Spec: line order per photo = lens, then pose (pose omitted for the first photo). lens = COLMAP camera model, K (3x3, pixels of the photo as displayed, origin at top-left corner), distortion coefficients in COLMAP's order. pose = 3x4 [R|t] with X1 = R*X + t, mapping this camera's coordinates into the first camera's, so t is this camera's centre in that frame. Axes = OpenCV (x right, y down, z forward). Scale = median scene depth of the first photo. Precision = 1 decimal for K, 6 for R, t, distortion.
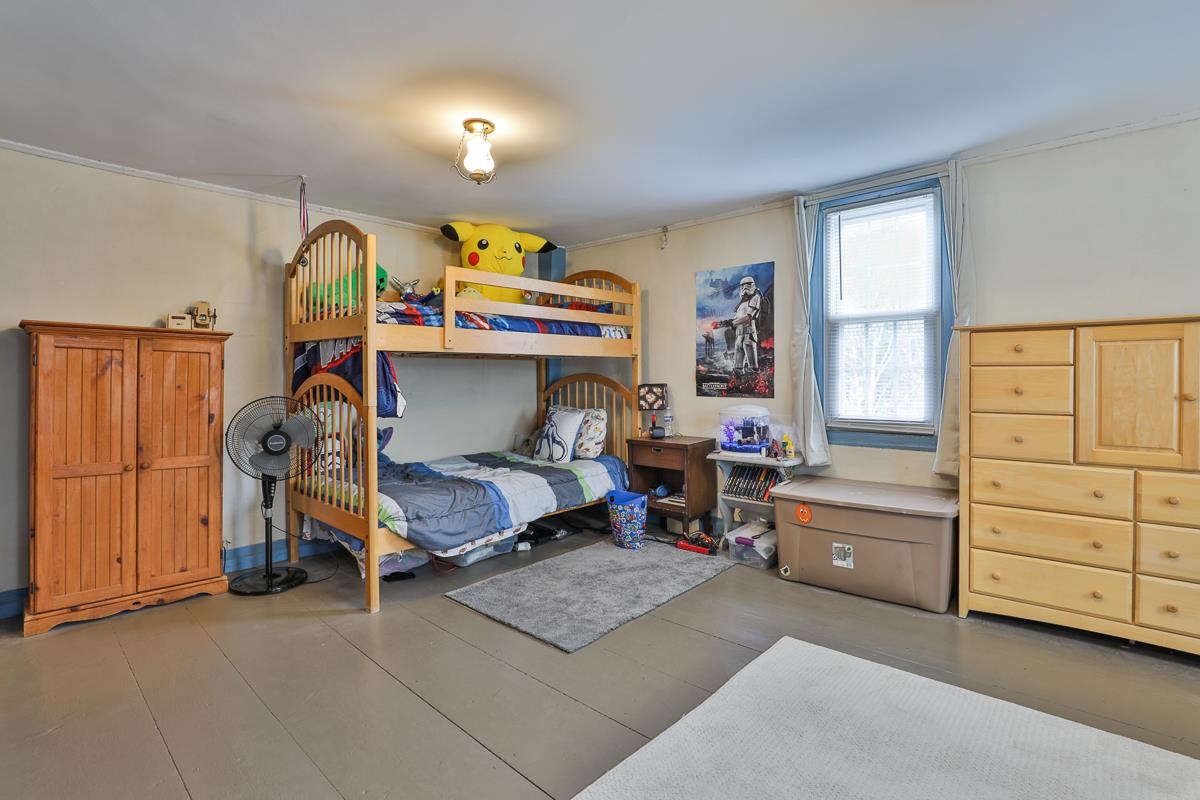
lens RADIAL K [[582.9, 0, 603.1], [0, 582.9, 359.6], [0, 0, 1]] dist [-0.042838, 0.010735]
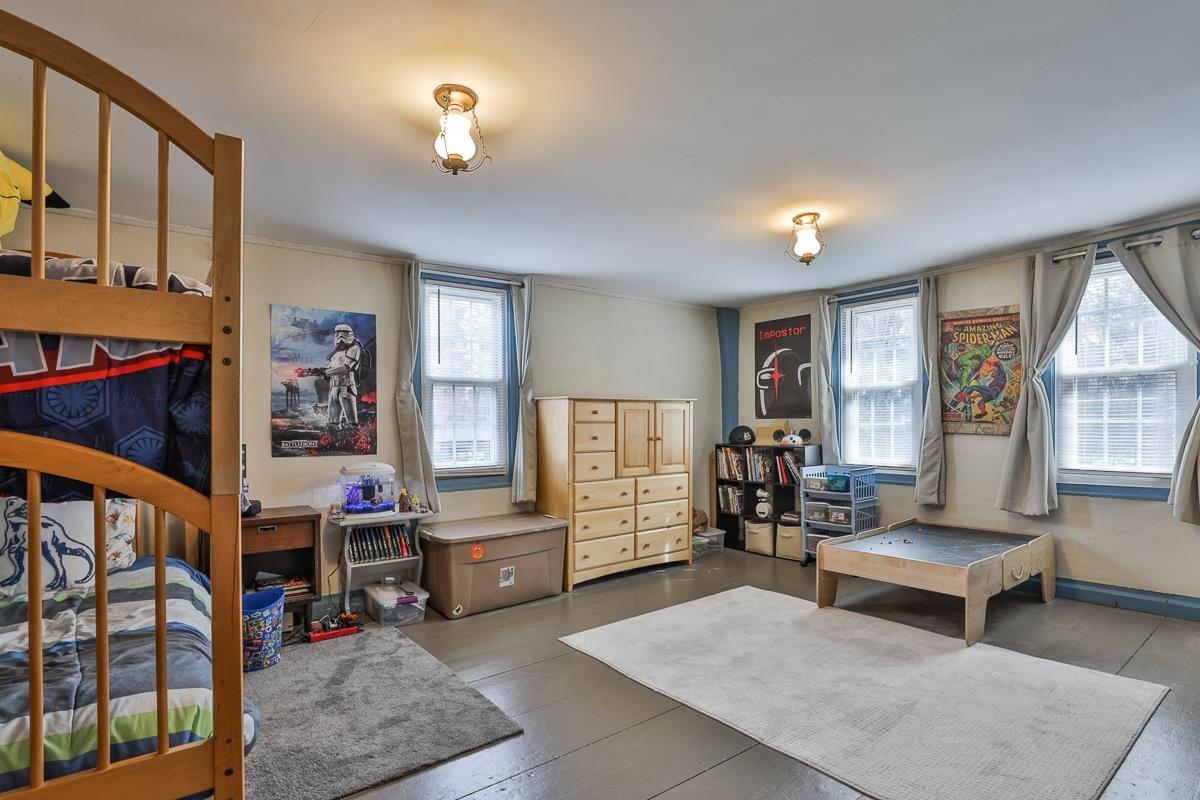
lens RADIAL K [[577.4, 0, 606.5], [0, 577.4, 398.9], [0, 0, 1]] dist [-0.045736, 0.012578]
pose [[0.175873, 0.050779, 0.983102, -0.576845], [-0.015119, 0.998690, -0.048879, 0.014402], [-0.984297, -0.006267, 0.176411, 0.435776]]
